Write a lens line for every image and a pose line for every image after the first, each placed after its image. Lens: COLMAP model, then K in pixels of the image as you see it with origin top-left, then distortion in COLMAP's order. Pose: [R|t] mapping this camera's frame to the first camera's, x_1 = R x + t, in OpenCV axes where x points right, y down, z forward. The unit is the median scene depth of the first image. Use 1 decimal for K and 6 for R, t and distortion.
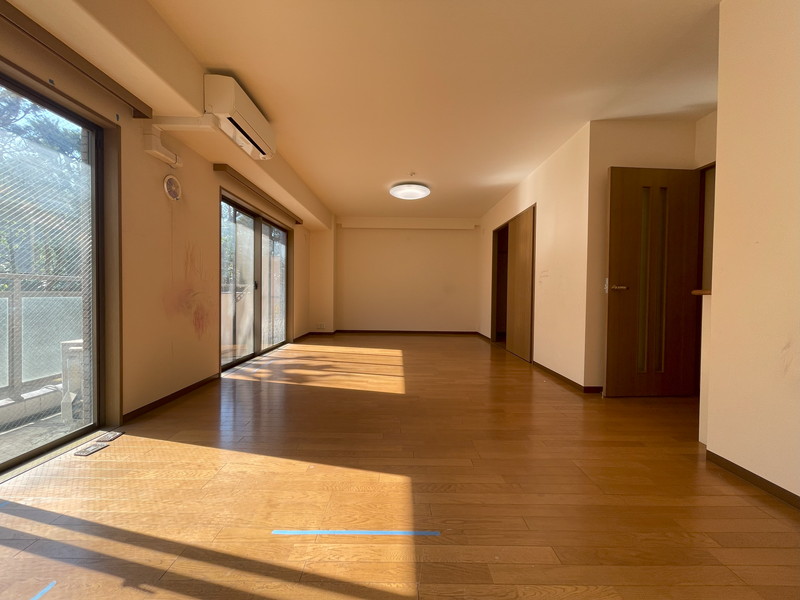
lens RADIAL K [[323.2, 0, 399.4], [0, 323.2, 297.6], [0, 0, 1]] dist [-0.001562, 0.000780]
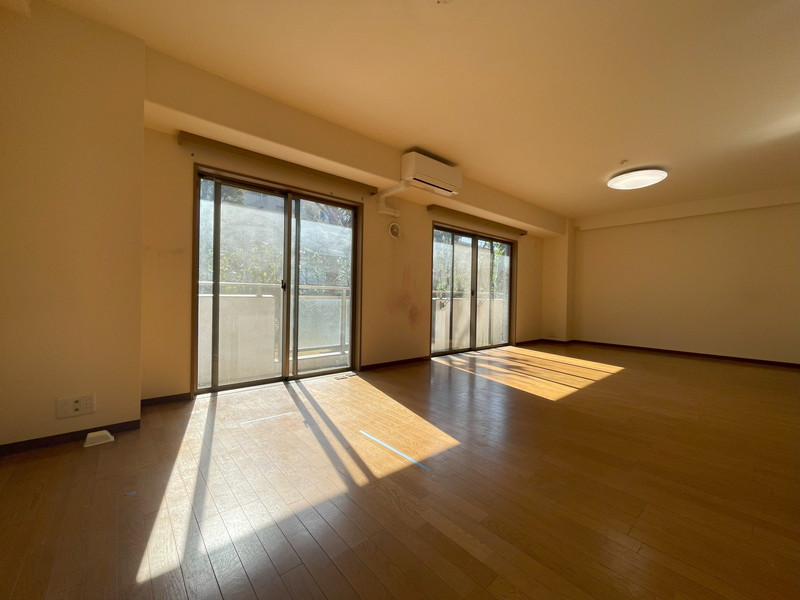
lens RADIAL K [[323.2, 0, 401.1], [0, 323.2, 299.5], [0, 0, 1]] dist [-0.001562, 0.000780]
pose [[0.659196, 0.007420, -0.751935, 0.405719], [-0.023294, 0.999673, -0.010557, 0.009937], [0.751611, 0.024475, 0.659153, -0.003636]]
